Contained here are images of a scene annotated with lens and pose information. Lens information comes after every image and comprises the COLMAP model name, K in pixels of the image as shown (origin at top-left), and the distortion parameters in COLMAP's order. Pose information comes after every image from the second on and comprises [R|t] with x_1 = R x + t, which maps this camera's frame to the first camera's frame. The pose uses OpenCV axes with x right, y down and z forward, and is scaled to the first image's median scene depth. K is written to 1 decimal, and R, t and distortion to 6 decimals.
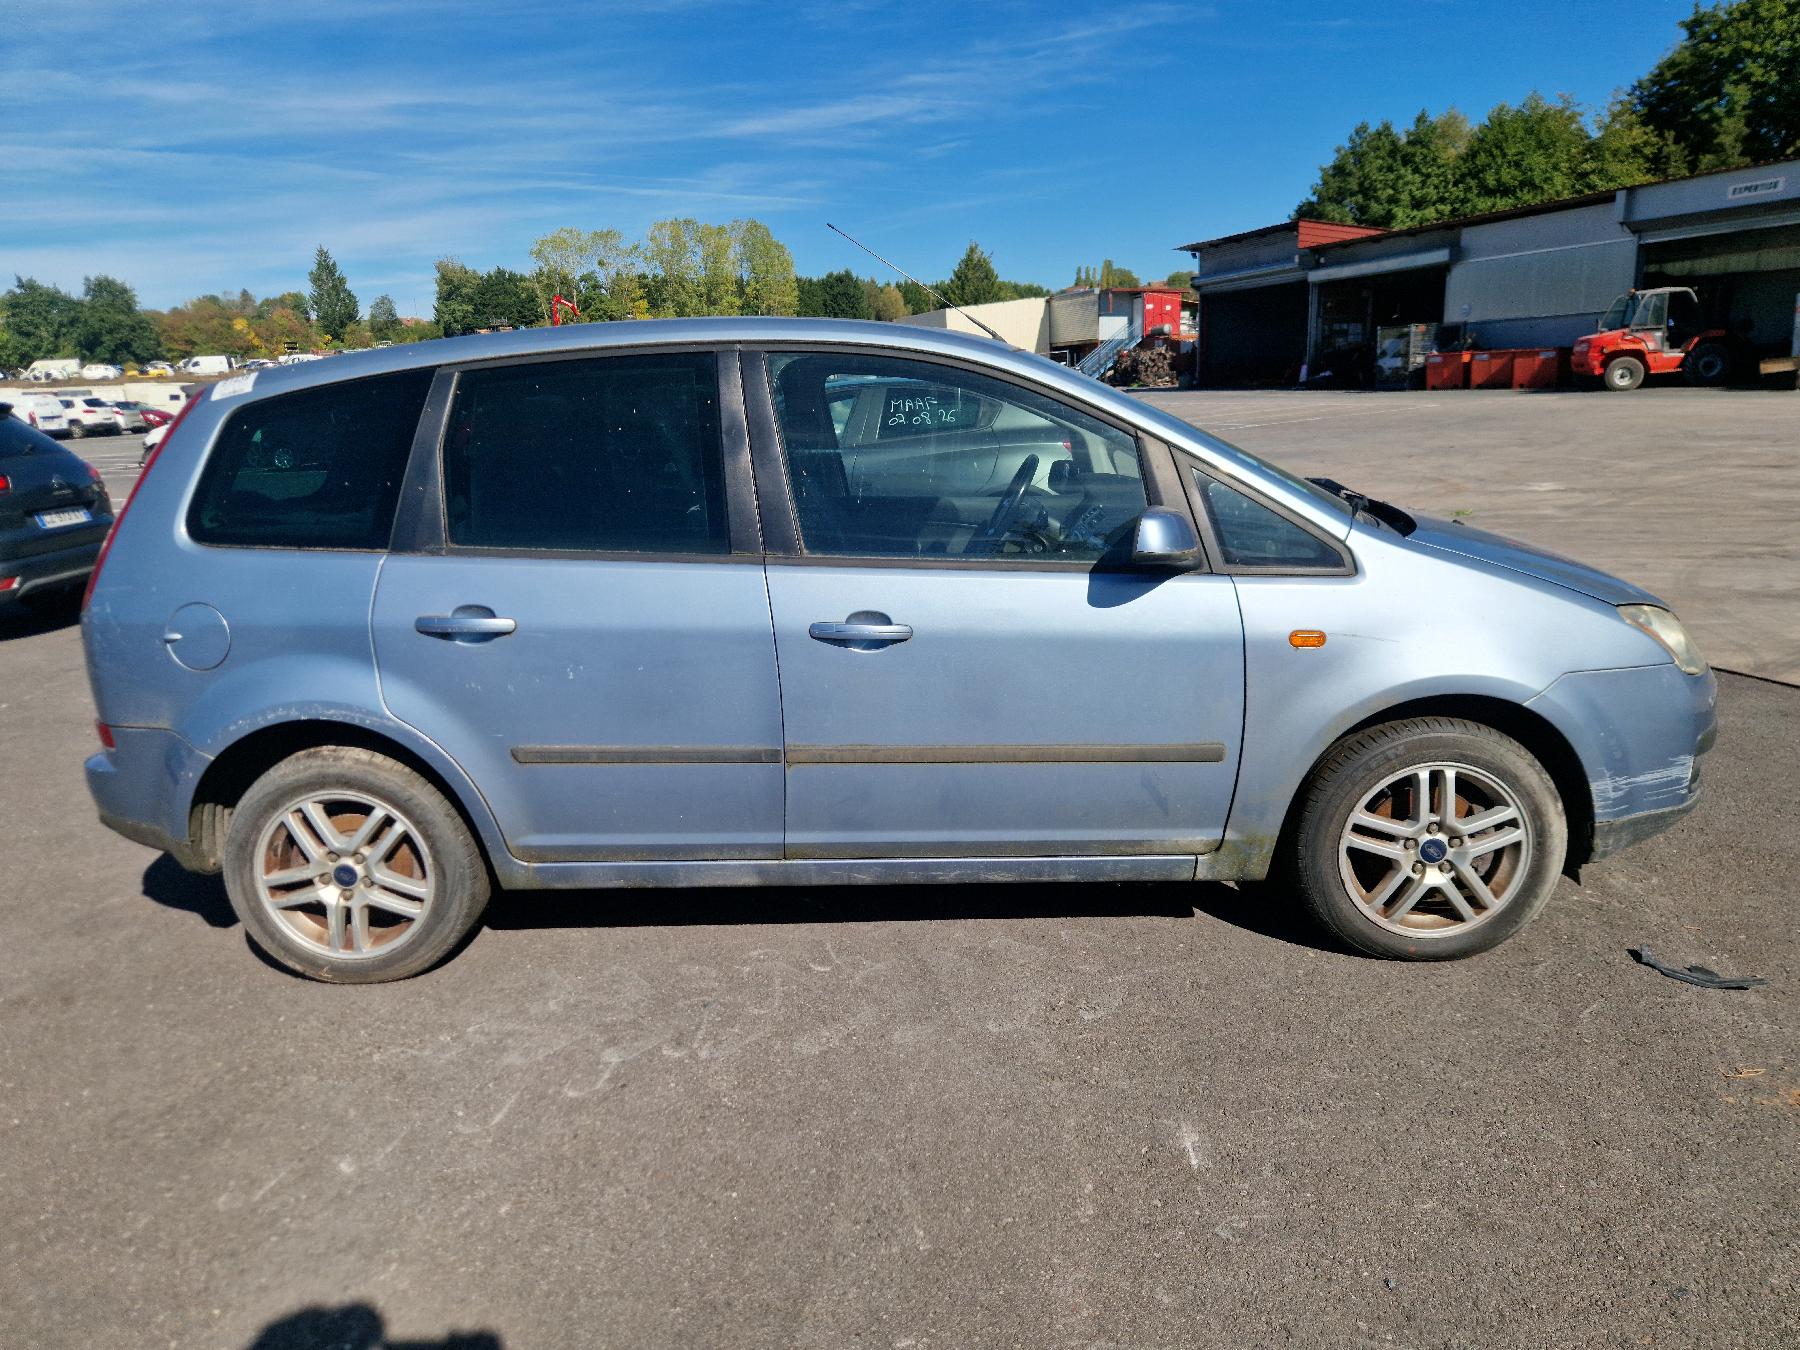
lens RADIAL K [[1323.8, 0, 876.3], [0, 1323.8, 677.1], [0, 0, 1]] dist [0.064438, -0.059835]
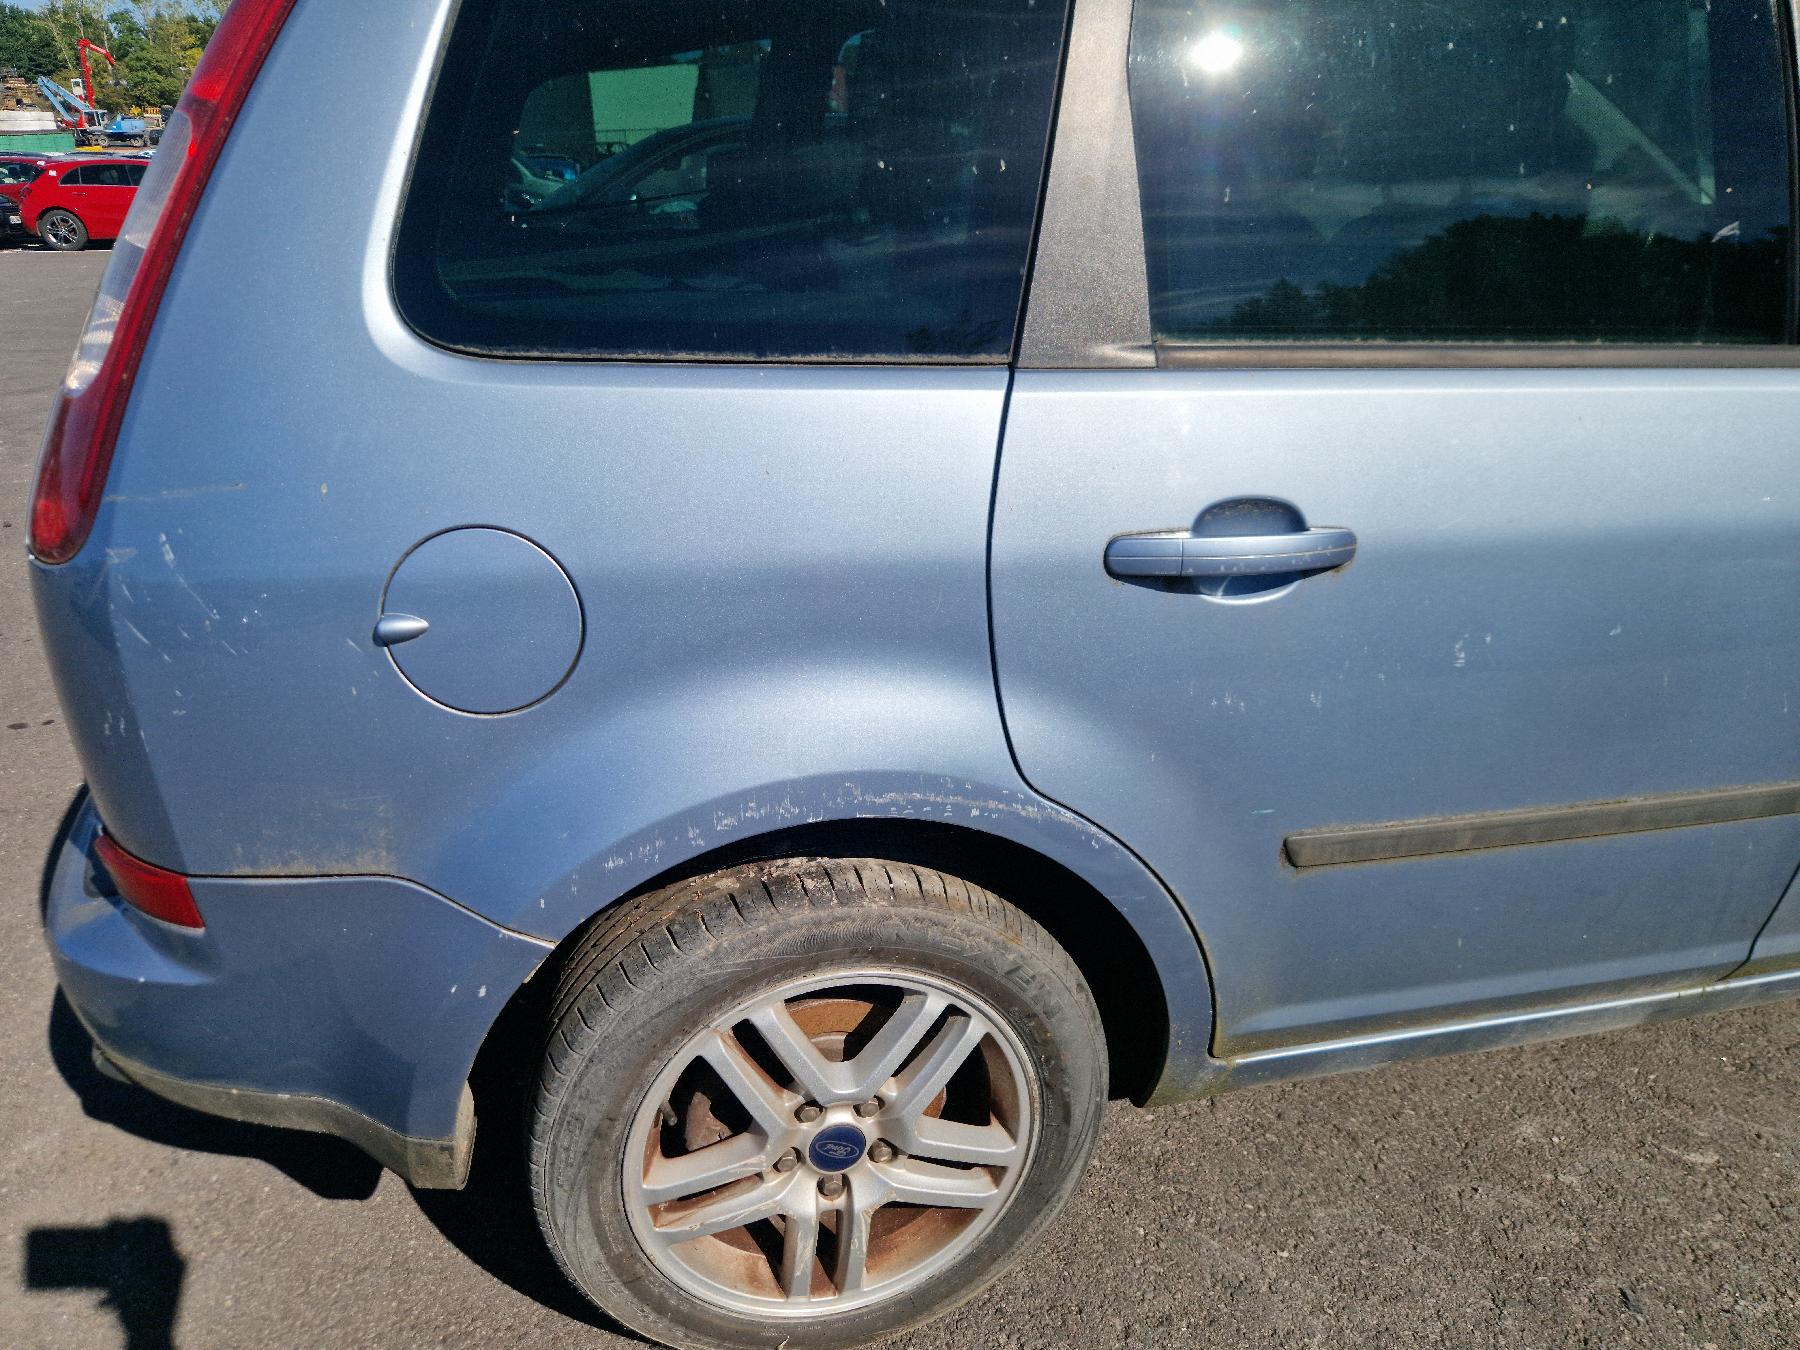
lens RADIAL K [[1323.8, 0, 876.3], [0, 1323.8, 677.1], [0, 0, 1]] dist [0.064438, -0.059835]
pose [[0.960125, -0.081027, 0.267572, -0.058225], [0.041828, 0.987940, 0.149082, -0.007482], [-0.276425, -0.131945, 0.951935, 0.073195]]
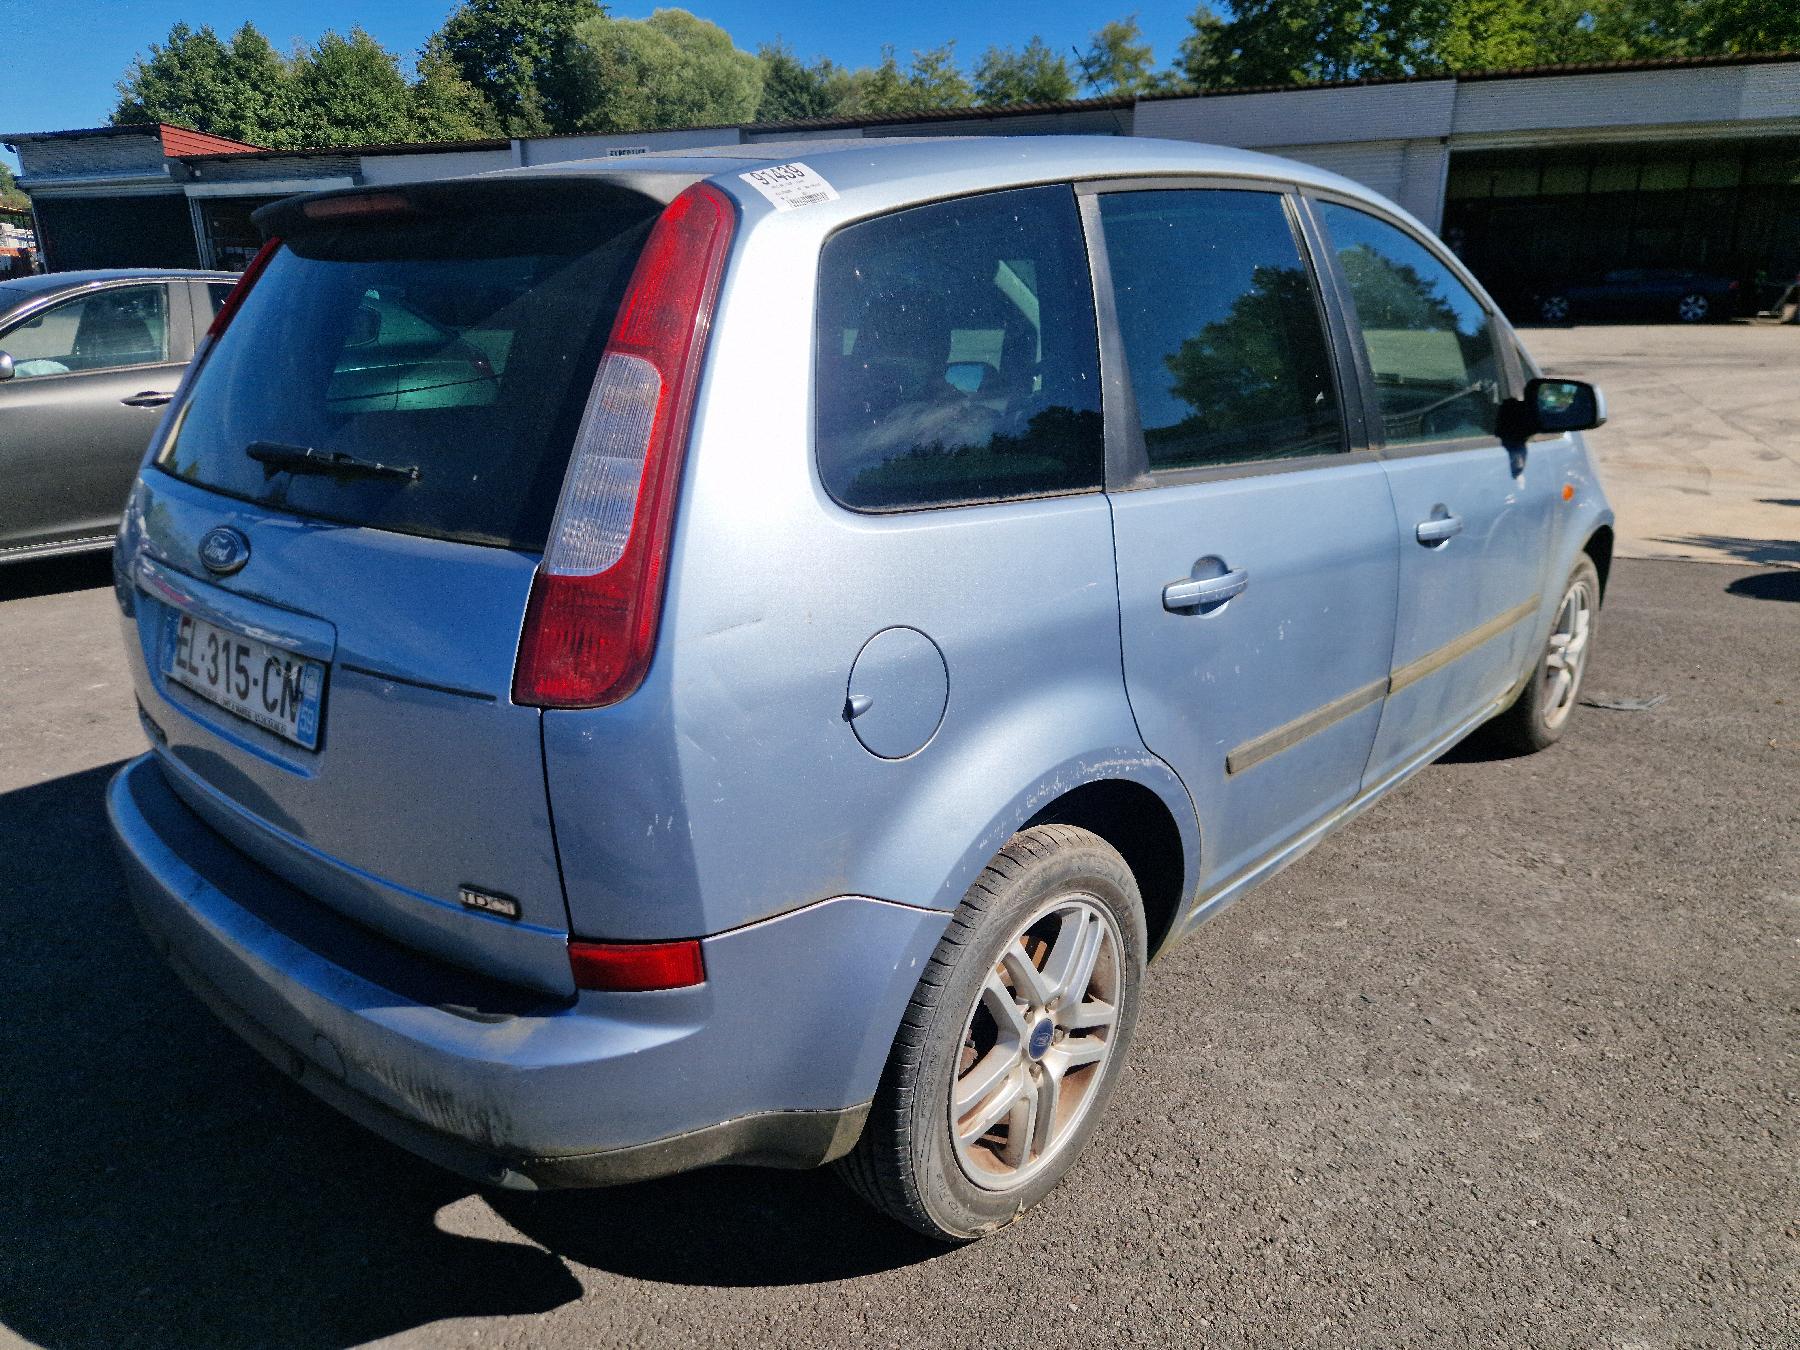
lens RADIAL K [[1293.8, 0, 968.4], [0, 1293.8, 643.6], [0, 0, 1]] dist [0.071914, -0.058326]
pose [[0.597480, -0.176523, 0.782213, -0.101268], [0.159159, 0.982168, 0.100077, -0.010977], [-0.785930, 0.064702, 0.614921, 0.077933]]
